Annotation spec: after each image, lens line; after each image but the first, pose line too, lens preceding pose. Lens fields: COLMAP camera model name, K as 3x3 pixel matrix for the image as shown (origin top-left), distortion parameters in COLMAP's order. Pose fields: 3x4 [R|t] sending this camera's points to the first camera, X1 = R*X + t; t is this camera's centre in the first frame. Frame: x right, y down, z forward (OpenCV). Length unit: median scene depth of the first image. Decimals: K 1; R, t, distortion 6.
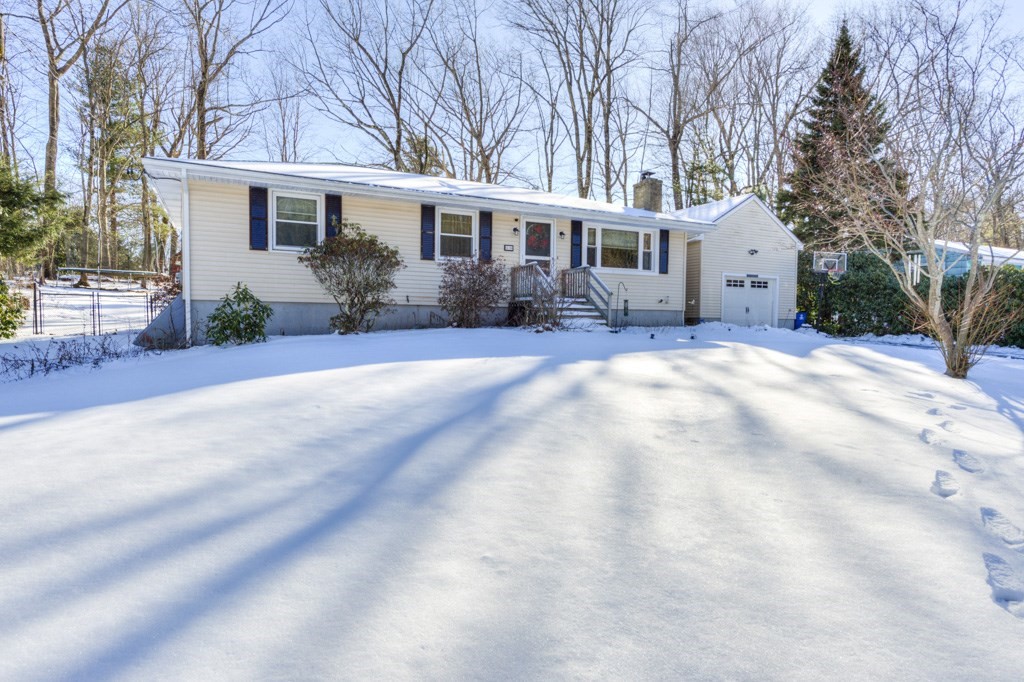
lens RADIAL K [[555.6, 0, 512.0], [0, 555.6, 341.0], [0, 0, 1]] dist [-0.001106, -0.000161]
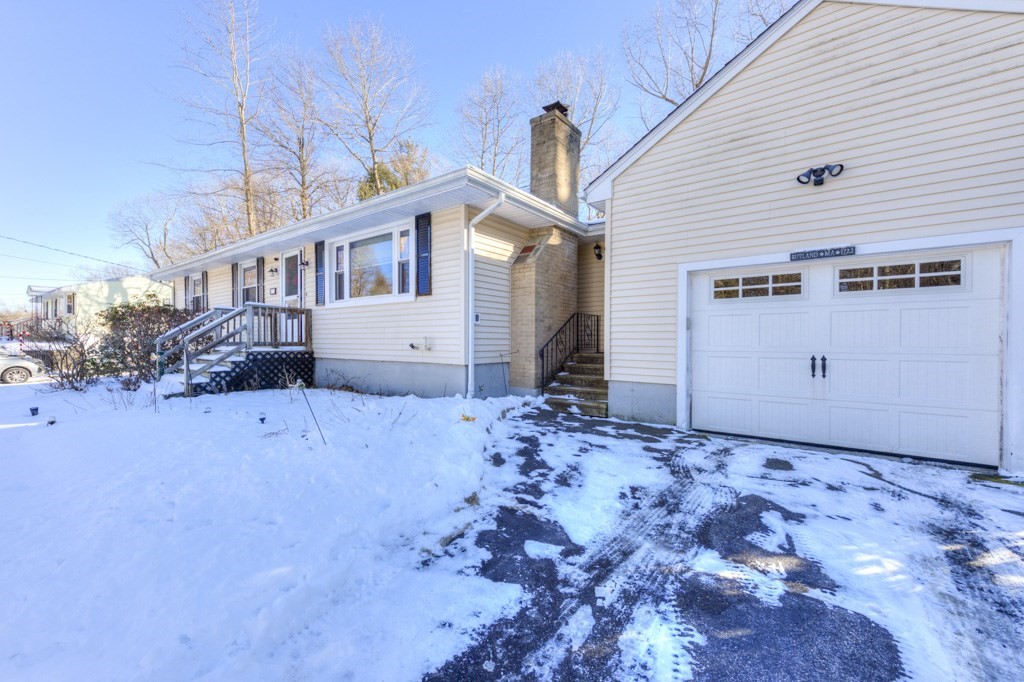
lens RADIAL K [[452.5, 0, 477.8], [0, 452.5, 342.9], [0, 0, 1]] dist [0.014004, 0.000275]
pose [[0.401848, -0.011229, -0.915638, 0.781374], [-0.040799, 0.998712, -0.030154, -0.072054], [0.914797, 0.049474, 0.400872, 0.979710]]
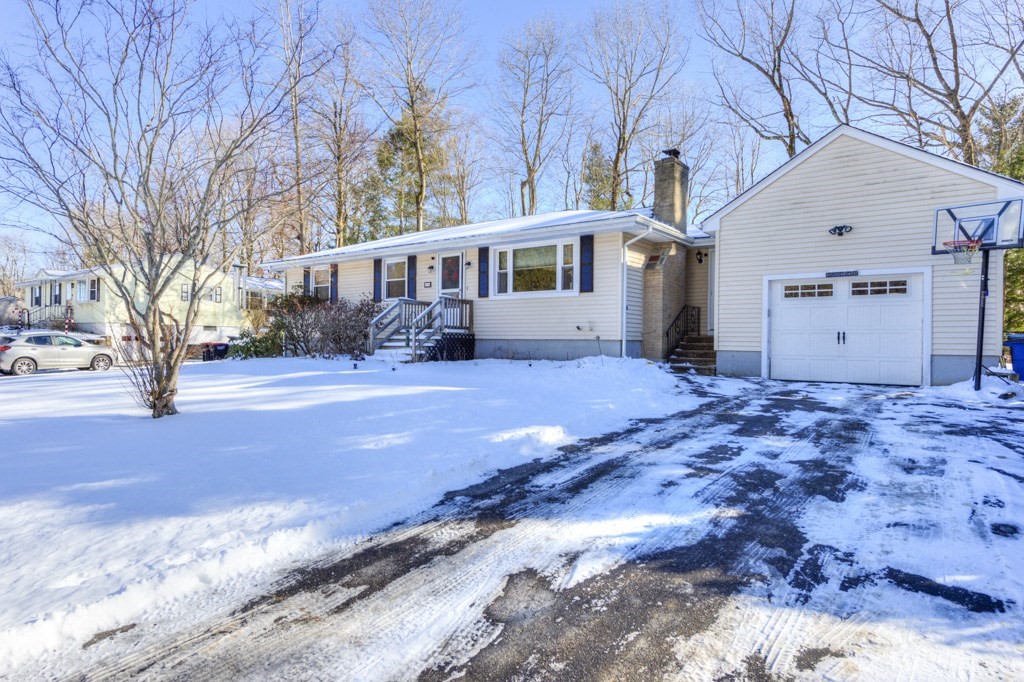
lens RADIAL K [[613.7, 0, 512.0], [0, 613.7, 341.0], [0, 0, 1]] dist [0.004022, 0.000856]
pose [[0.439195, -0.010436, -0.898331, 1.109339], [-0.044998, 0.998422, -0.033598, -0.023436], [0.897264, 0.055179, 0.438033, 0.605651]]
